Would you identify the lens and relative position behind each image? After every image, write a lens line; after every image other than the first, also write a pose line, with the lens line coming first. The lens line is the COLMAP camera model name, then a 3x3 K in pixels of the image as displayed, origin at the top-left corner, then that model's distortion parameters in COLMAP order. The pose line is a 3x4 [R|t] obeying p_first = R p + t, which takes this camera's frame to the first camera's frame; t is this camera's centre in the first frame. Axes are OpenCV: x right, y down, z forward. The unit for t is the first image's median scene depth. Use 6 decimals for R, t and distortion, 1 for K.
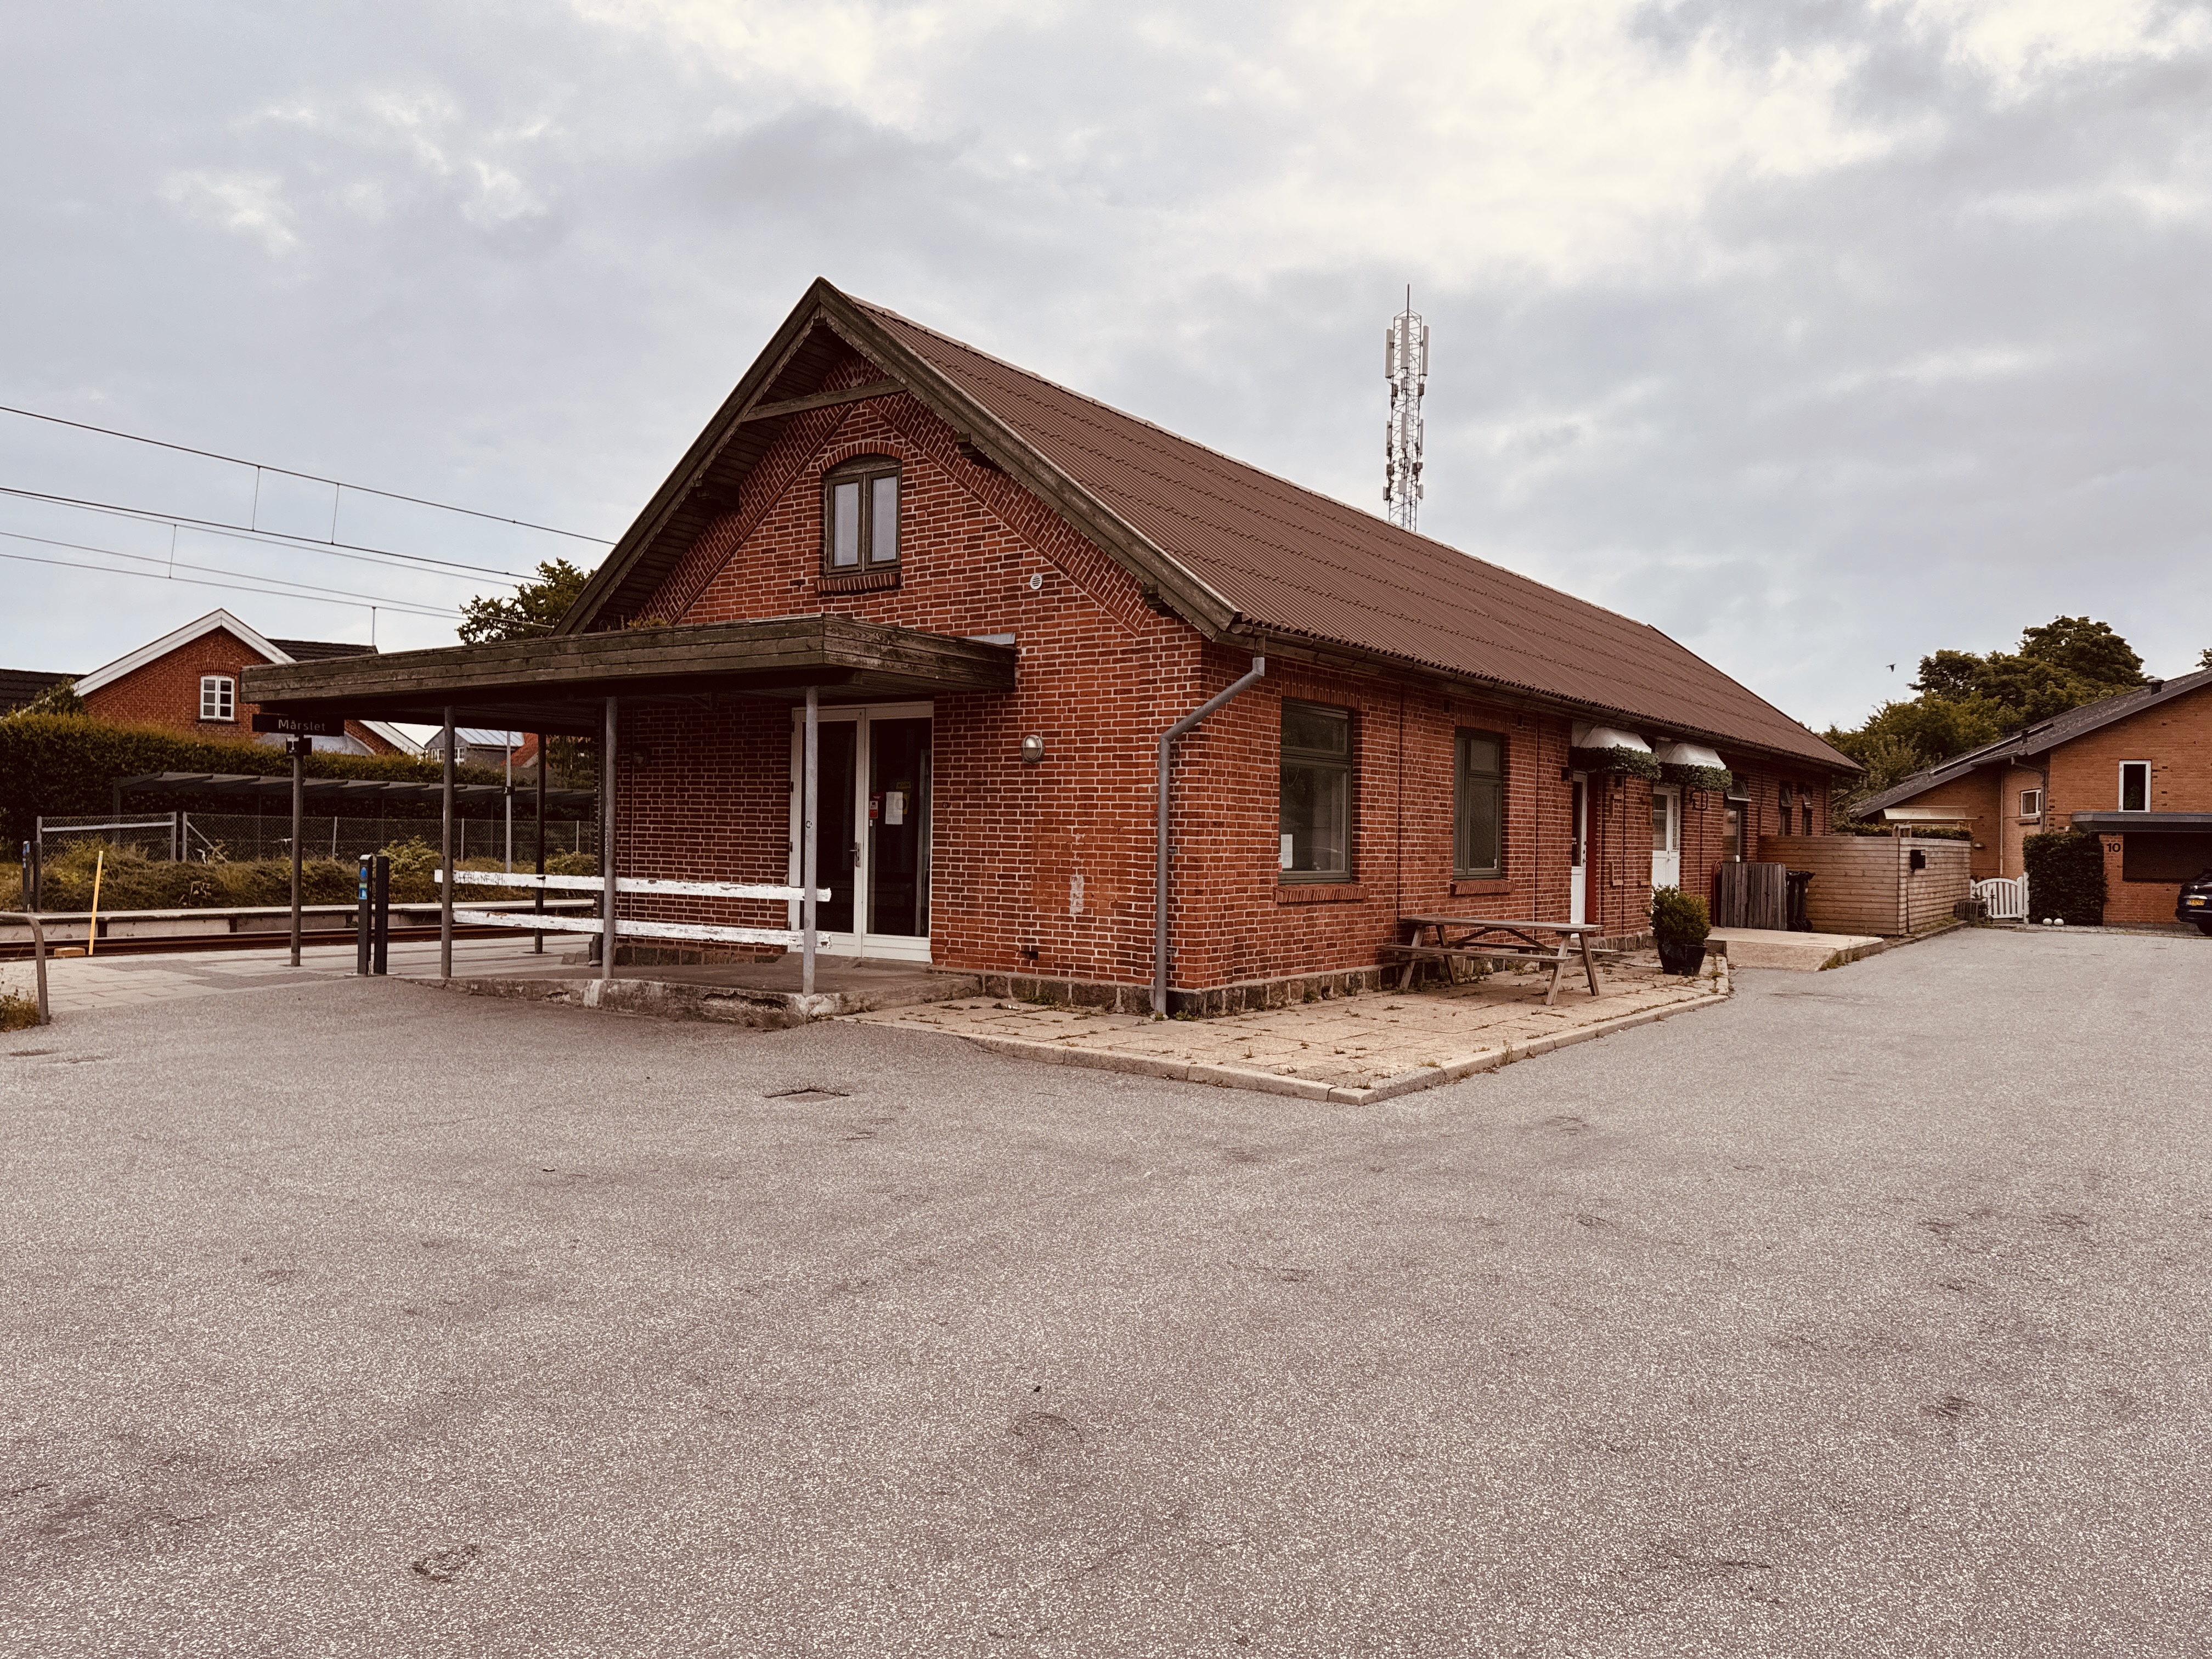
lens RADIAL K [[1528.3, 0, 1094.4], [0, 1528.3, 840.5], [0, 0, 1]] dist [0.161277, -0.278080]
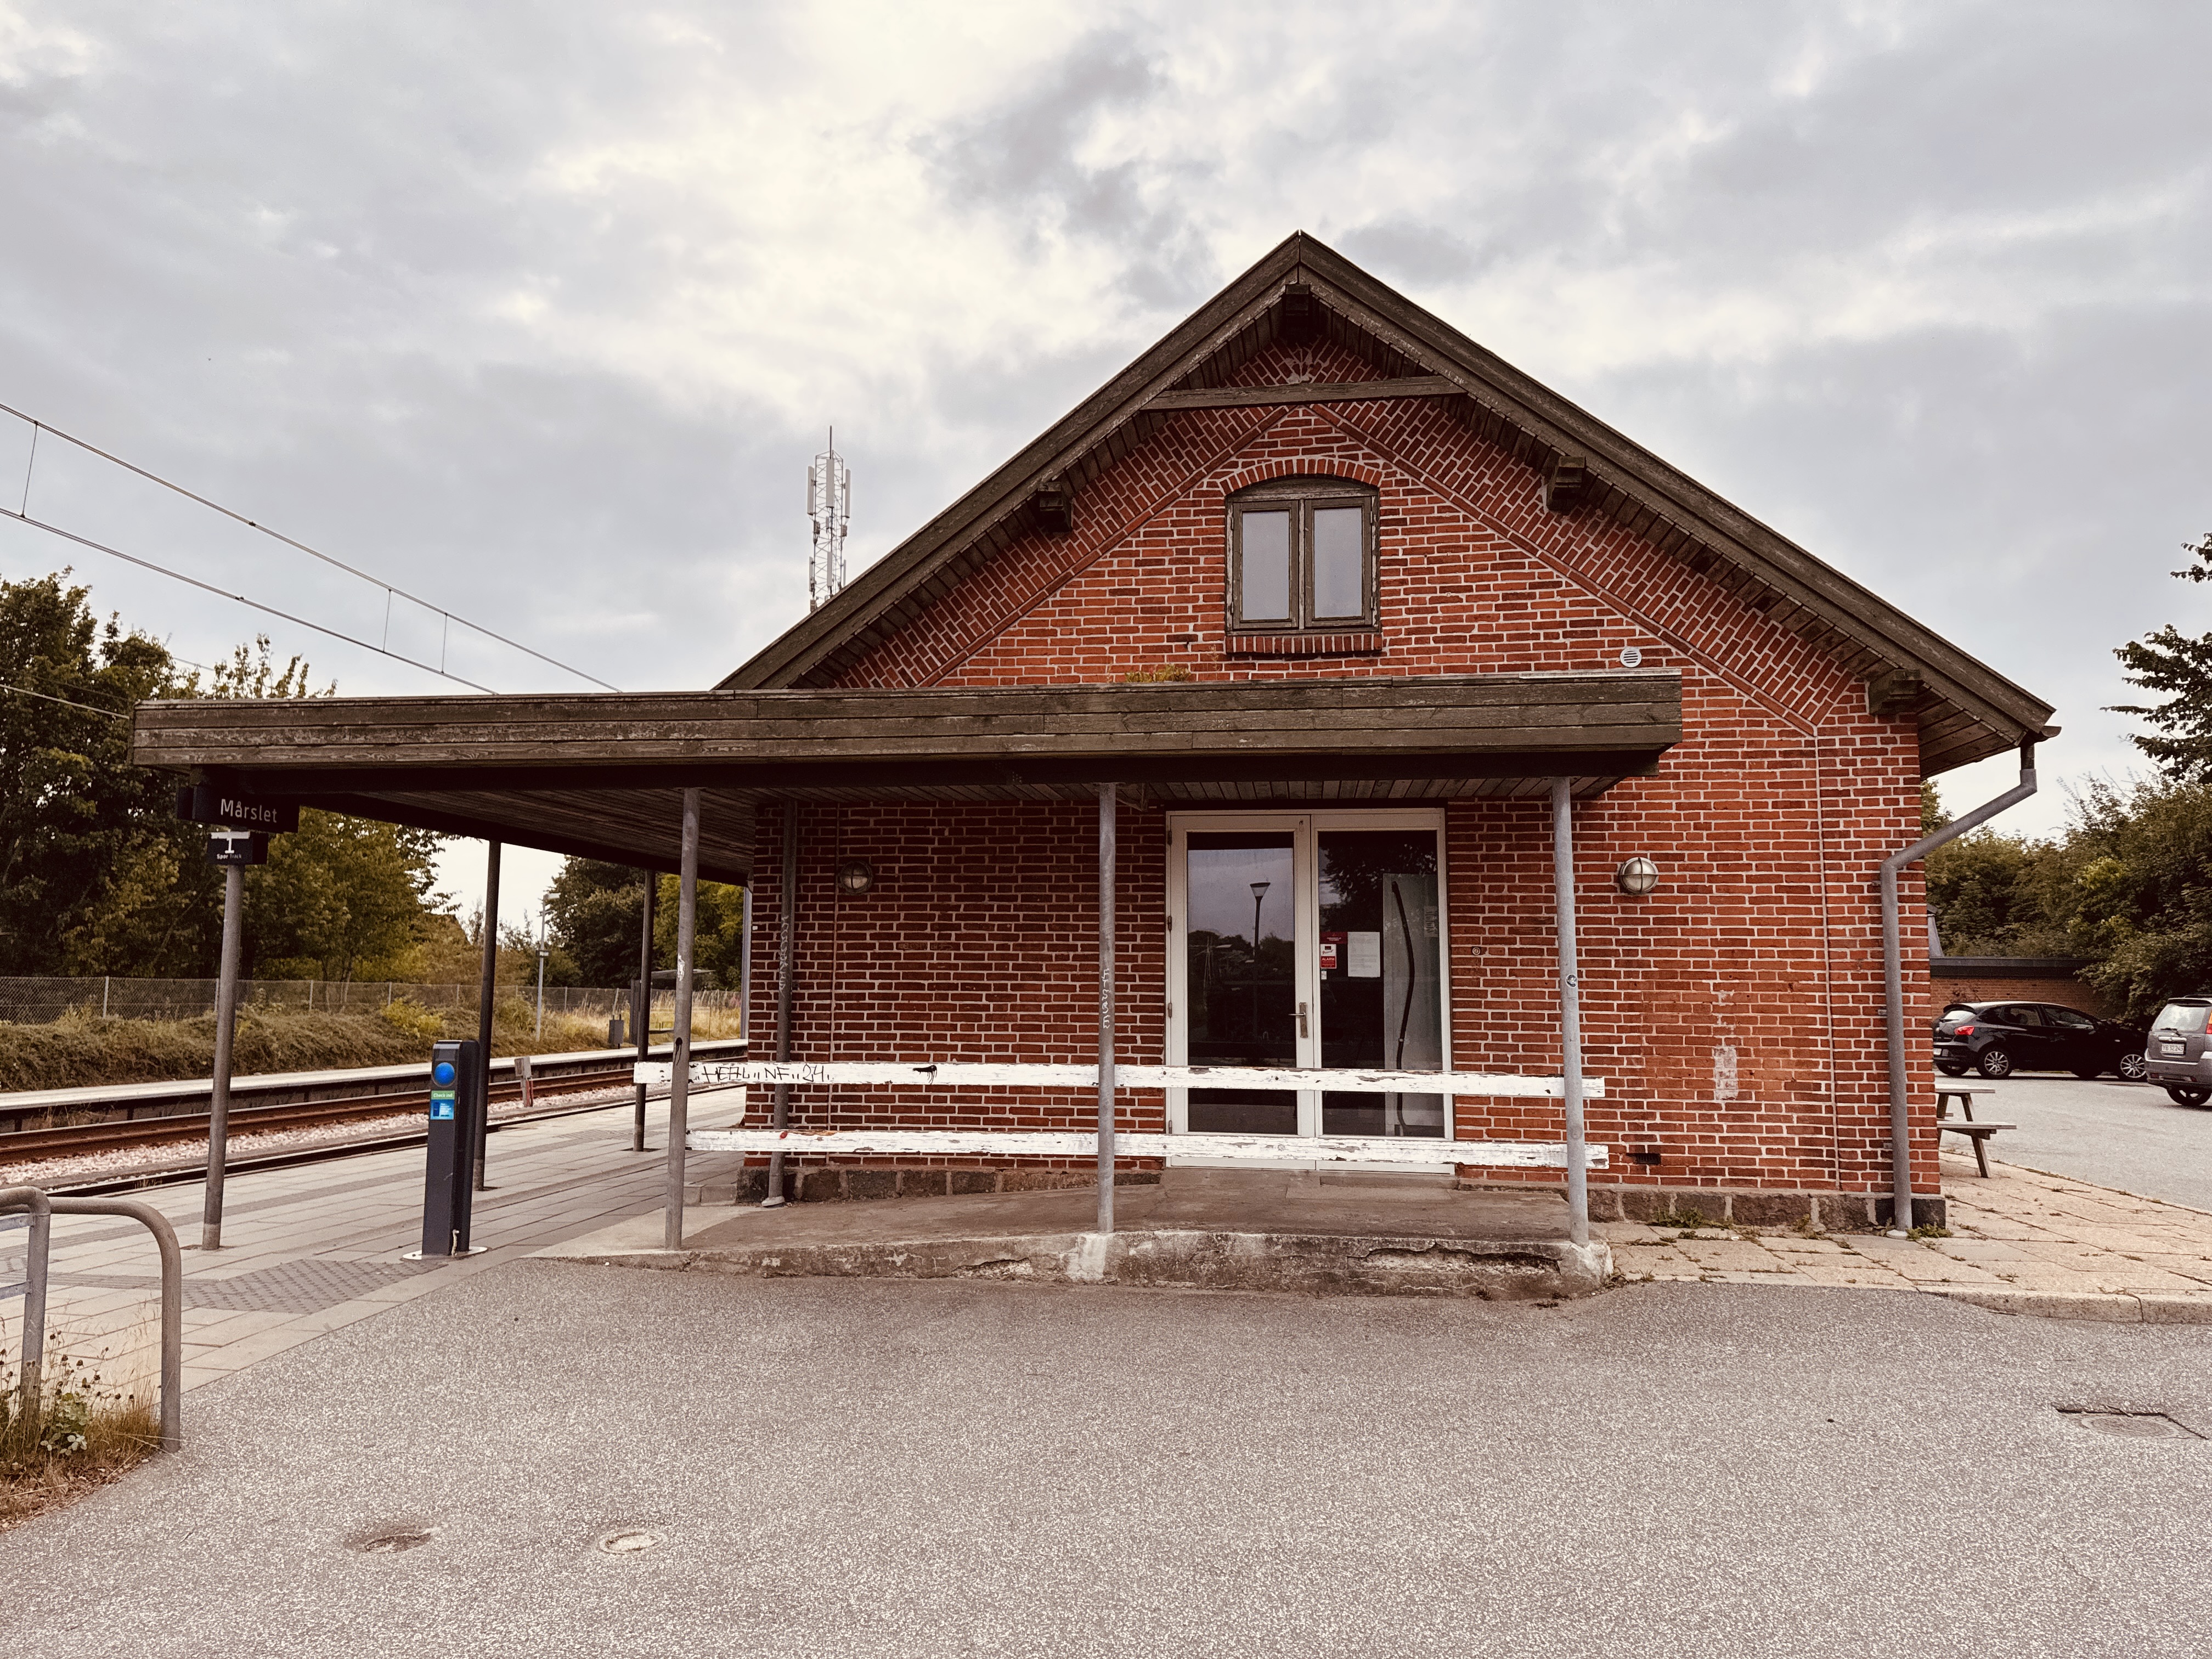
lens RADIAL K [[1538.1, 0, 1093.6], [0, 1538.1, 817.2], [0, 0, 1]] dist [0.135410, -0.238406]
pose [[0.886966, 0.040385, 0.460066, -0.580919], [0.009534, 0.994356, -0.105667, -0.009887], [-0.461737, 0.098110, 0.881574, 0.415773]]
